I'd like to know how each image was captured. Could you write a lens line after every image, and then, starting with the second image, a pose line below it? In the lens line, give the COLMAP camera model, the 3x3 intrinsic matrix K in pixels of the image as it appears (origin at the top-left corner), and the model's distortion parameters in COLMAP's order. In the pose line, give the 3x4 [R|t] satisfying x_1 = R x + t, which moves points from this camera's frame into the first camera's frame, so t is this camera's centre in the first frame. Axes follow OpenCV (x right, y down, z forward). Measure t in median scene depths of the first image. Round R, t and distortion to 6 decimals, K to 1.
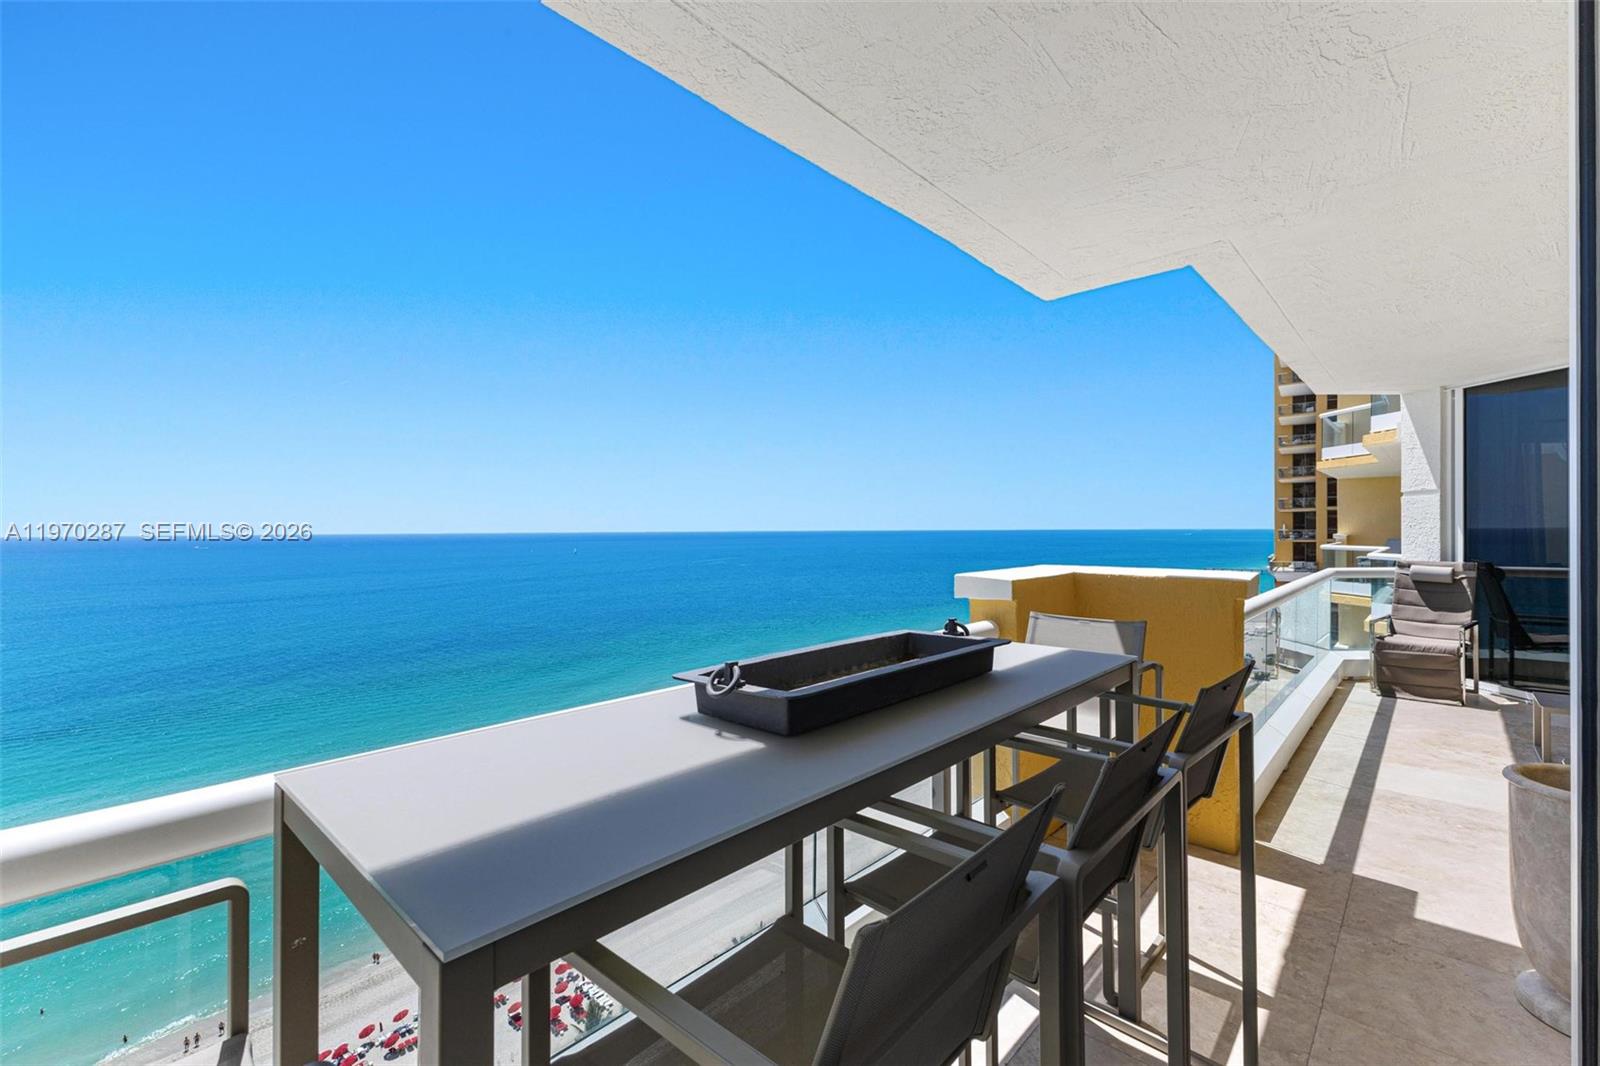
lens RADIAL K [[704.9, 0, 780.9], [0, 704.9, 527.5], [0, 0, 1]] dist [0.002138, 0.000014]
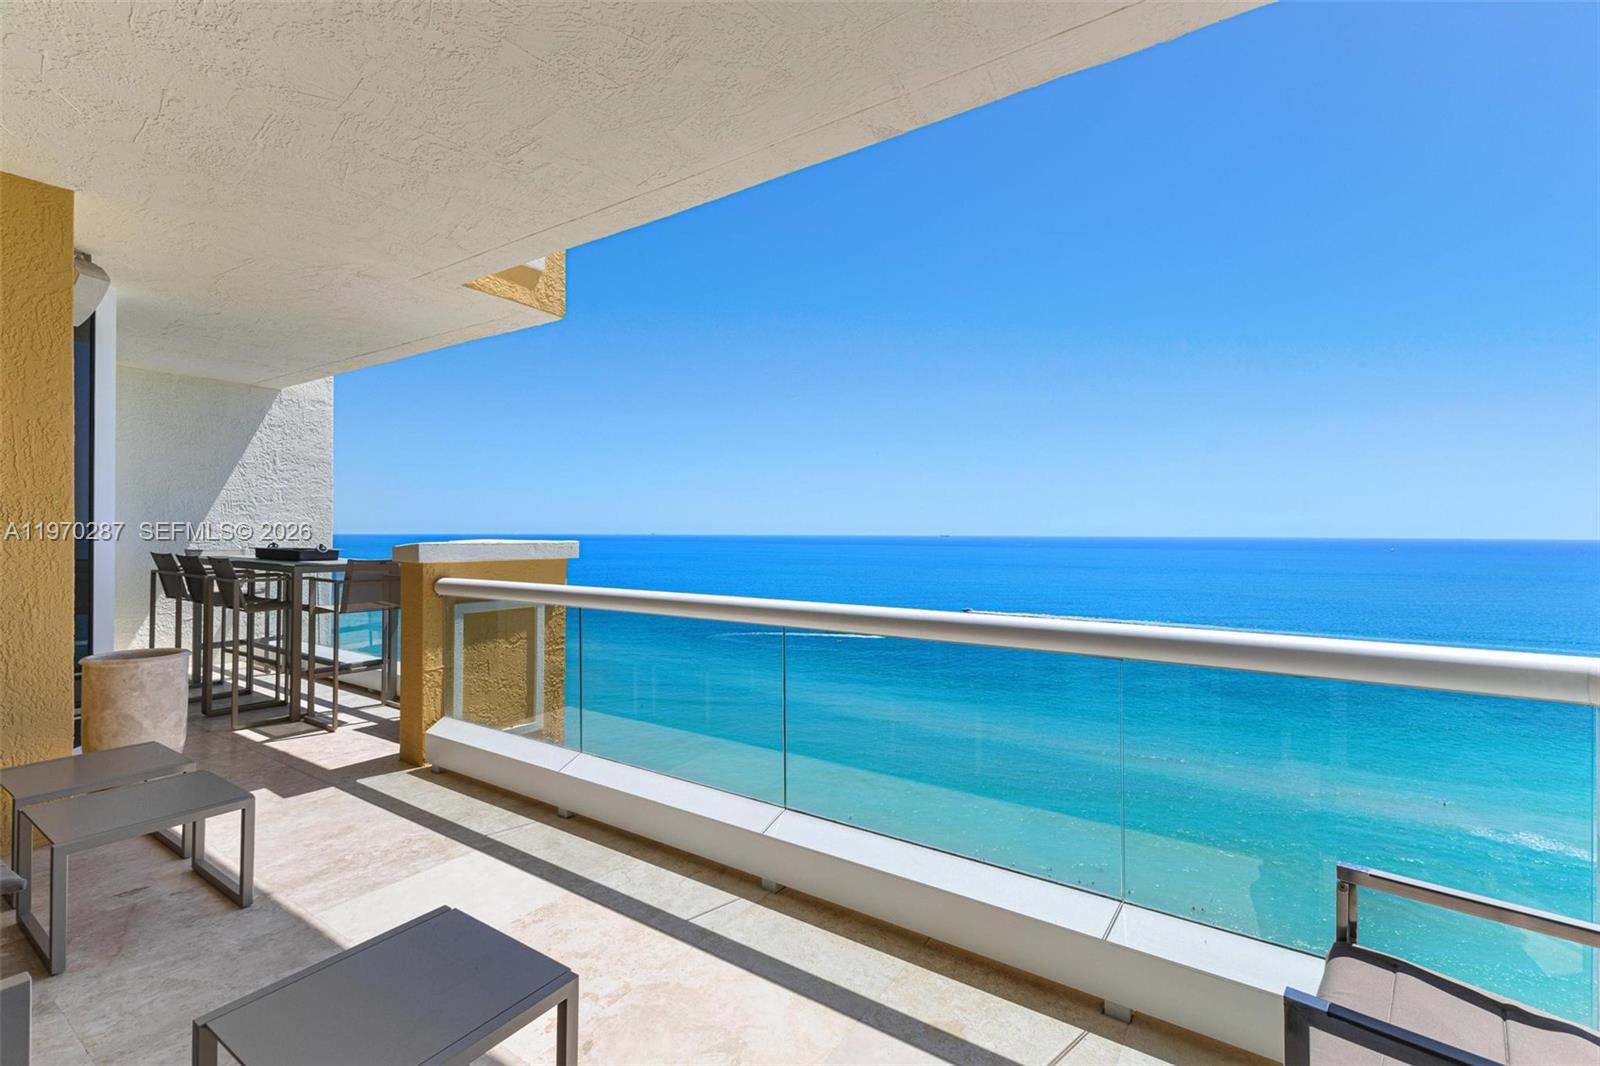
lens RADIAL K [[704.9, 0, 780.9], [0, 704.9, 527.5], [0, 0, 1]] dist [0.002138, 0.000014]
pose [[0.146301, 0.007323, -0.989213, 1.838506], [-0.004336, 0.999968, 0.006761, 0.031680], [0.989231, 0.003300, 0.146328, 1.372356]]
